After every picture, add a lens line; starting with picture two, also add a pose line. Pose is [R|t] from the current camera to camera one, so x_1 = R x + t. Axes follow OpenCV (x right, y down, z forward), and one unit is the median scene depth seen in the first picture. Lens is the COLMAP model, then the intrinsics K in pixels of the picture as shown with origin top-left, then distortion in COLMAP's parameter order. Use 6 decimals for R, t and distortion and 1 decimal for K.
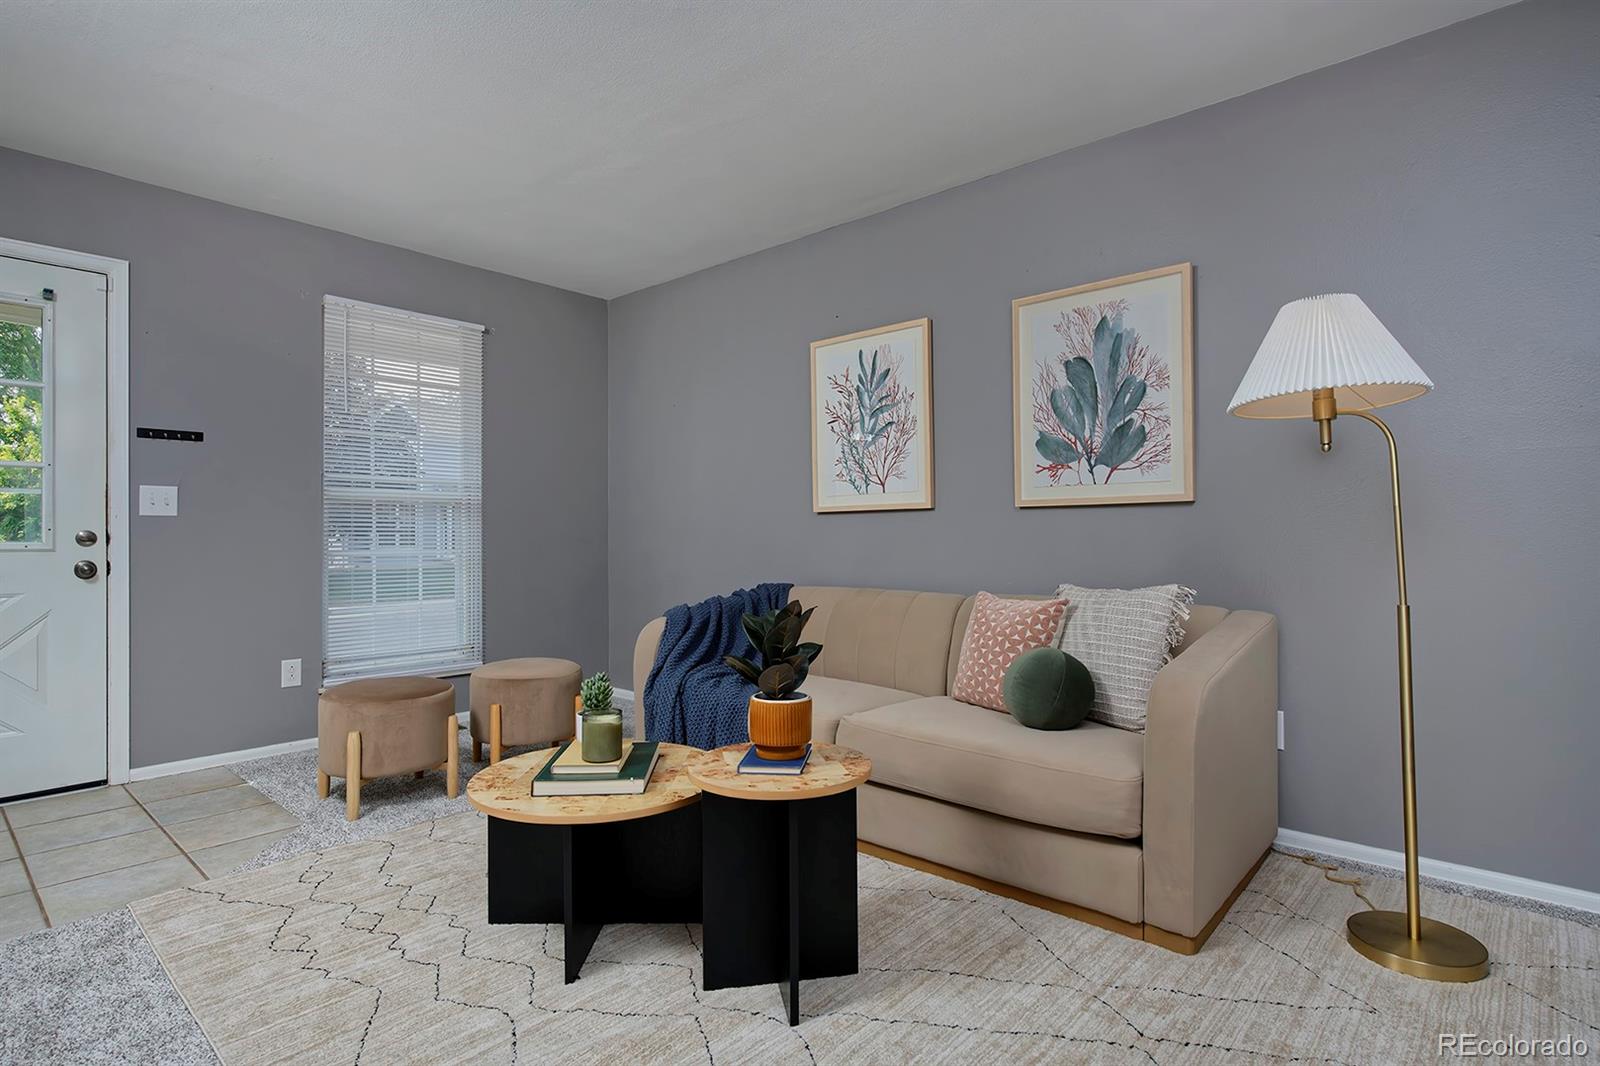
lens RADIAL K [[784.4, 0, 798.8], [0, 784.4, 526.1], [0, 0, 1]] dist [-0.006402, -0.001732]
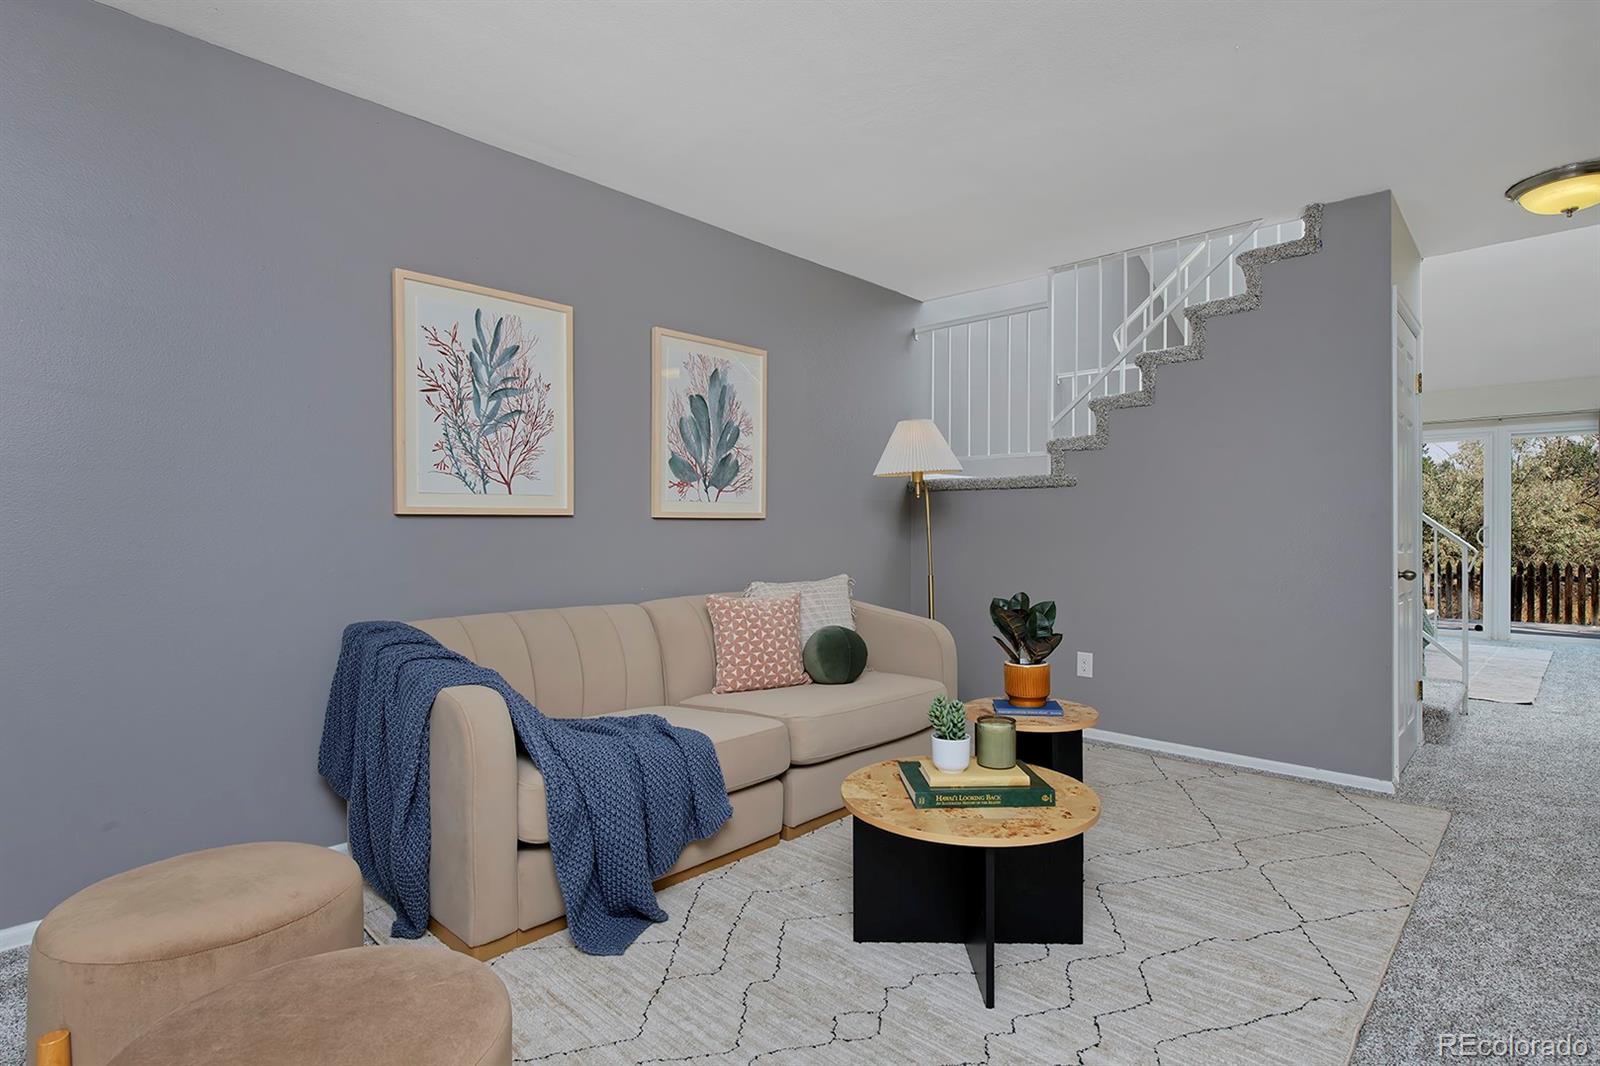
lens RADIAL K [[784.4, 0, 803.6], [0, 784.4, 533.5], [0, 0, 1]] dist [-0.006402, -0.001732]
pose [[0.047895, 0.005893, 0.998835, -0.710234], [-0.002176, 0.999981, -0.005795, 0.002954], [-0.998850, -0.001896, 0.047907, 0.664417]]
